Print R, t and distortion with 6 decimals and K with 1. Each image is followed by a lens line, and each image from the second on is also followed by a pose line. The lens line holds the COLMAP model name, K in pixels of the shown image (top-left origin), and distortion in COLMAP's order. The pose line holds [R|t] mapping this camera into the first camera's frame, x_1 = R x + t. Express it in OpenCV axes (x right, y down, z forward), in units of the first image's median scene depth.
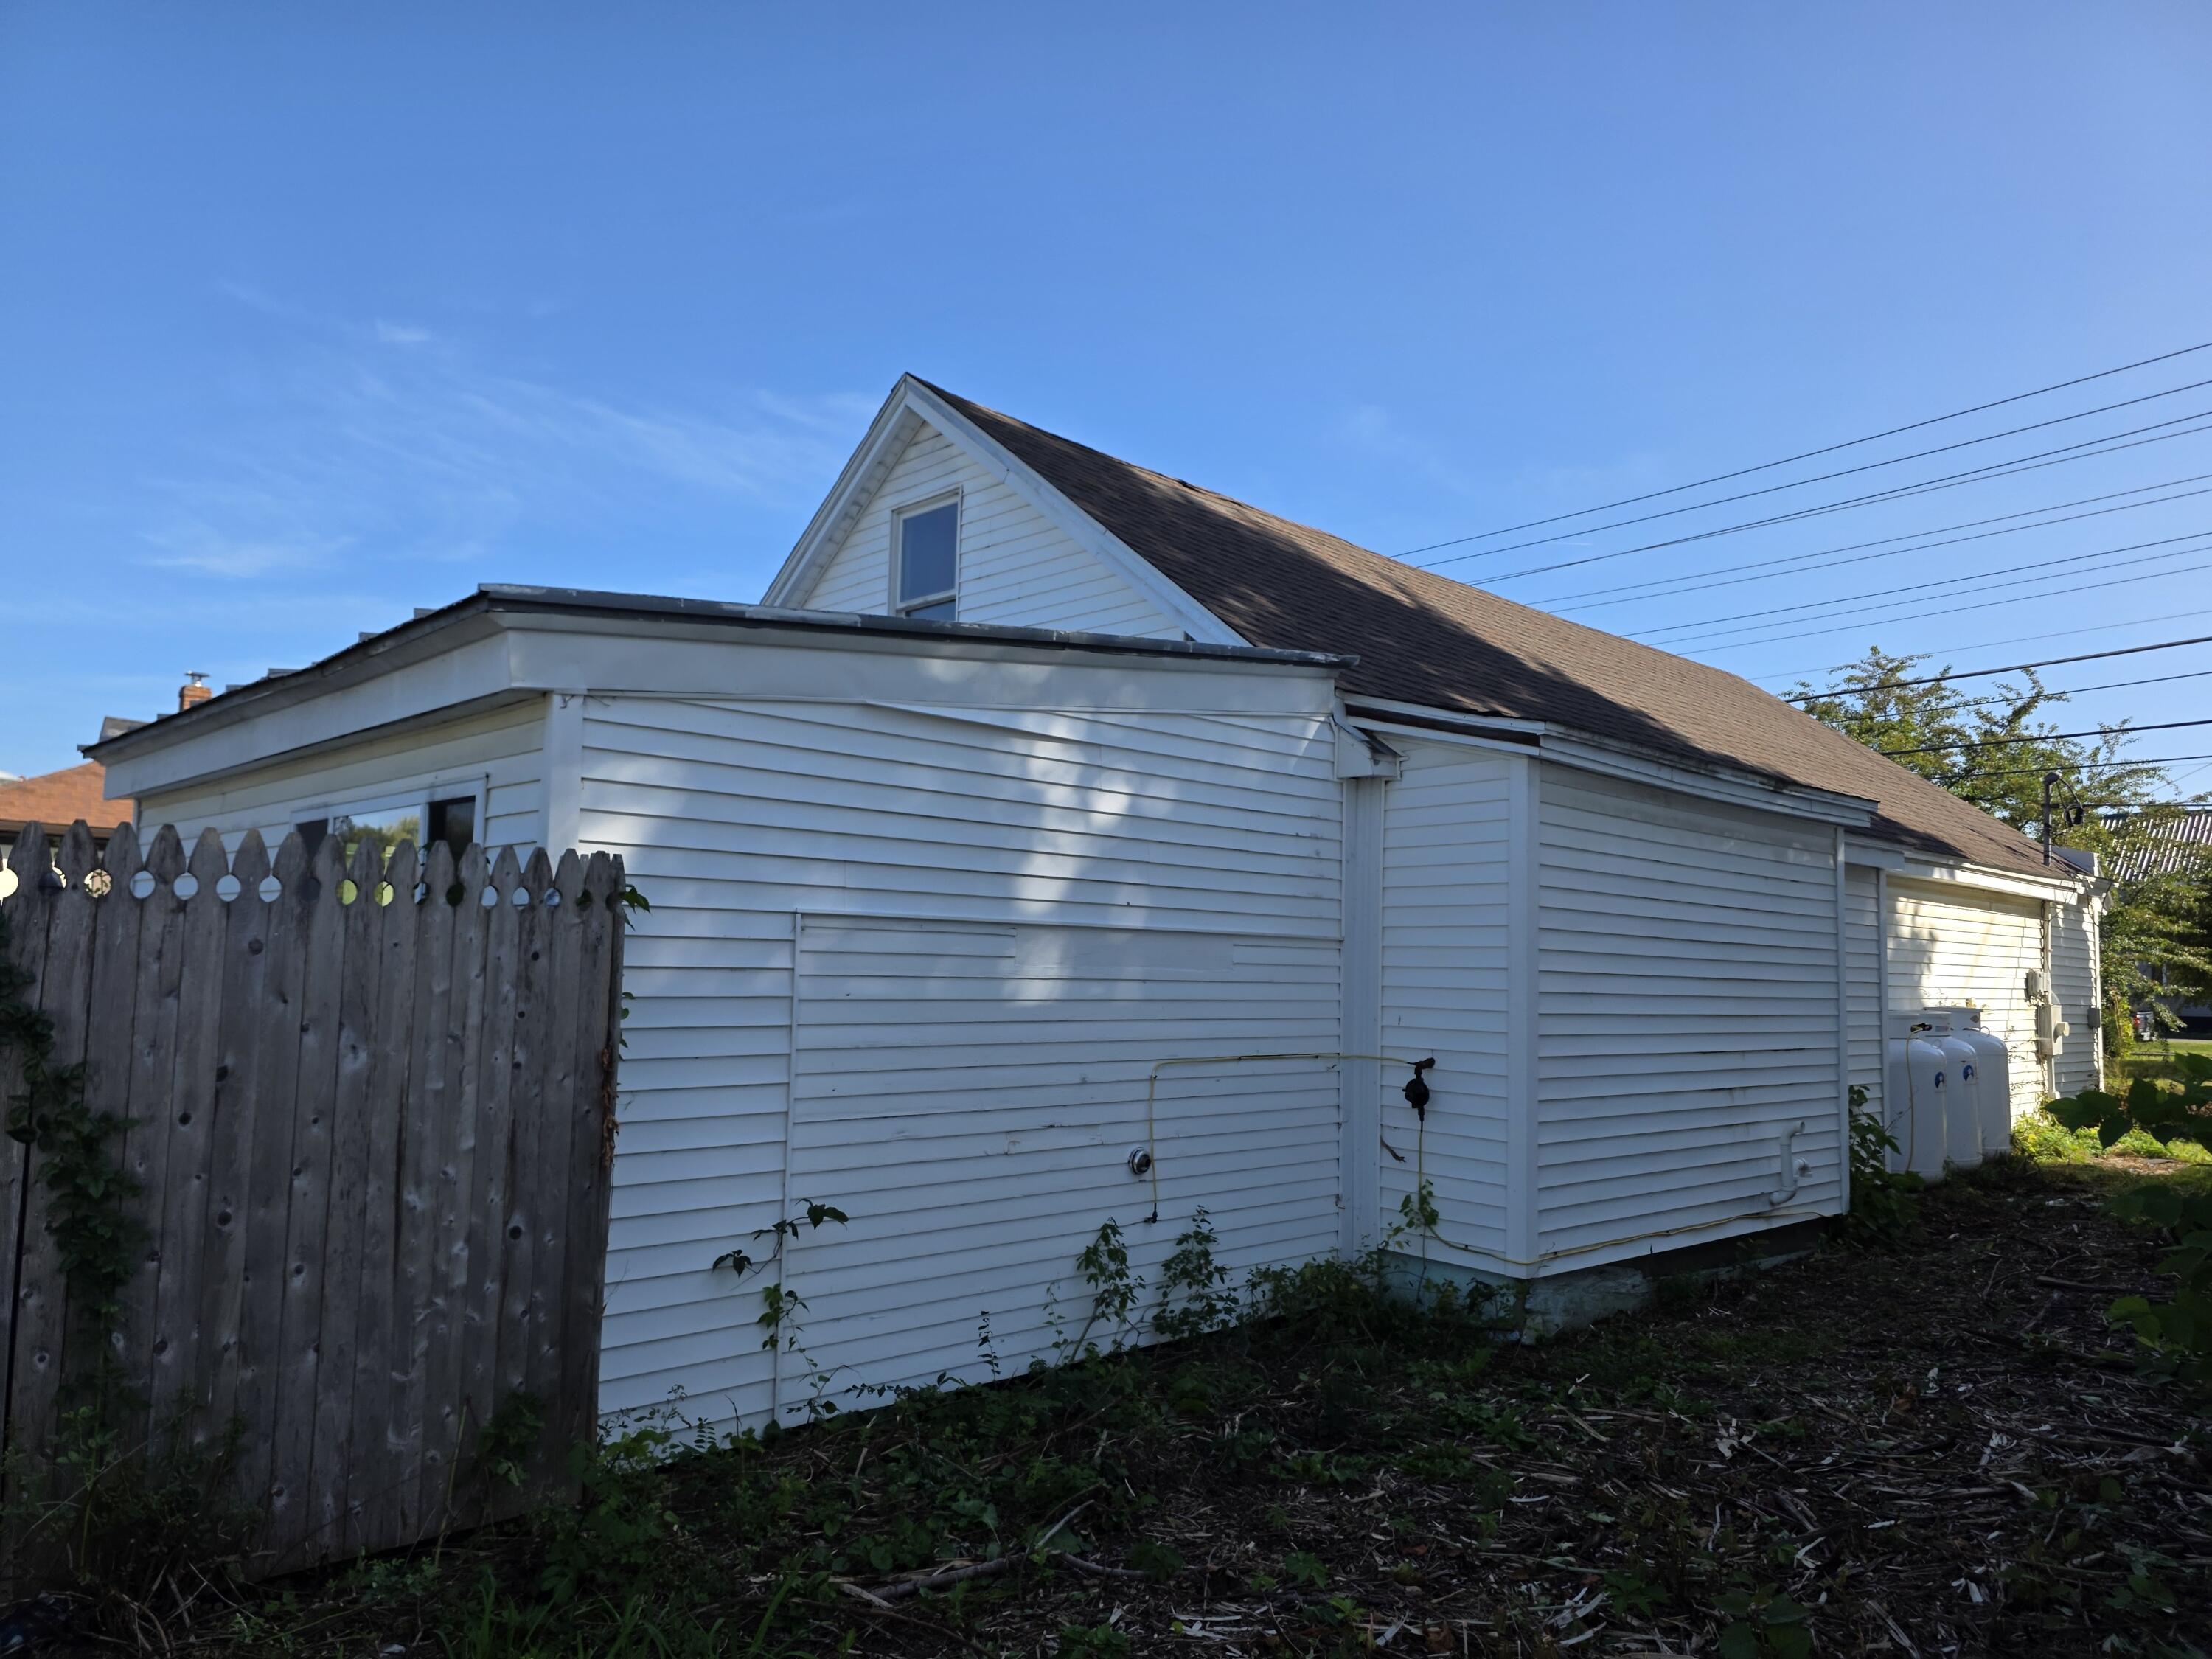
lens RADIAL K [[1480.6, 0, 1106.0], [0, 1480.6, 829.5], [0, 0, 1]] dist [0.069420, -0.085890]
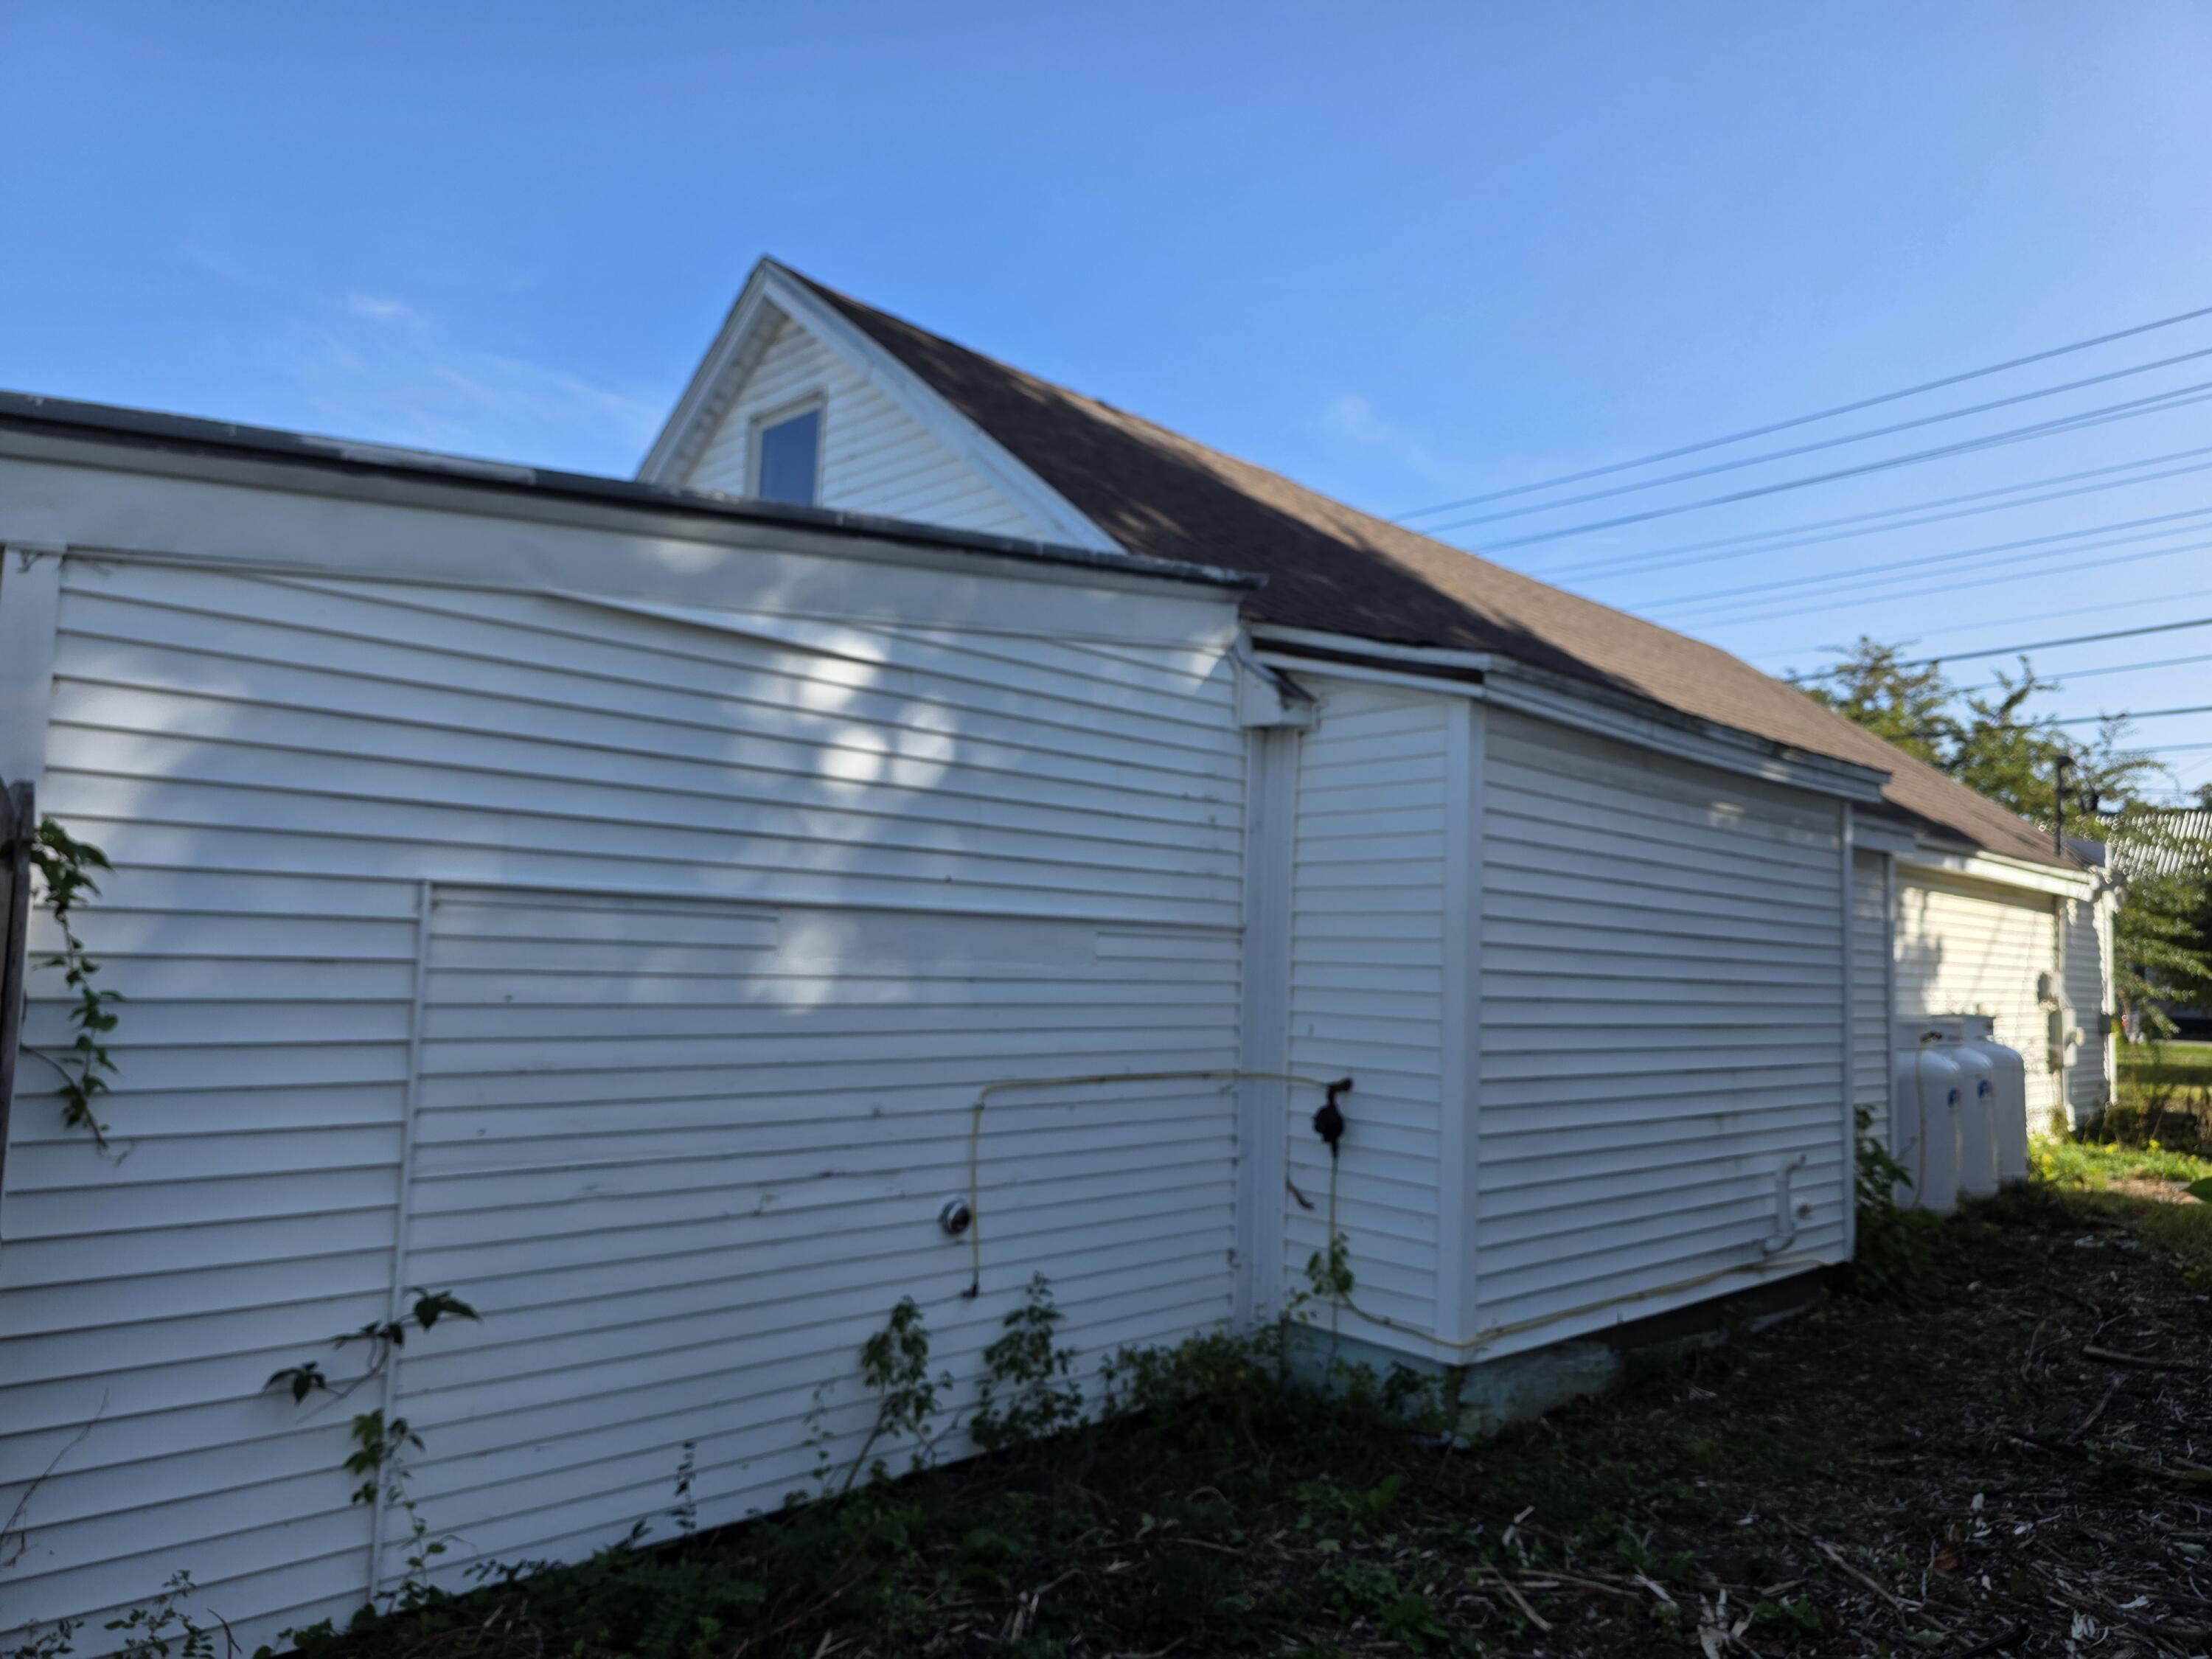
lens RADIAL K [[1511.4, 0, 1116.0], [0, 1511.4, 799.8], [0, 0, 1]] dist [0.039669, -0.052020]
pose [[0.999694, 0.012962, 0.021091, 0.078033], [-0.012739, 0.999862, -0.010649, 0.015229], [-0.021226, 0.010377, 0.999721, 0.199002]]
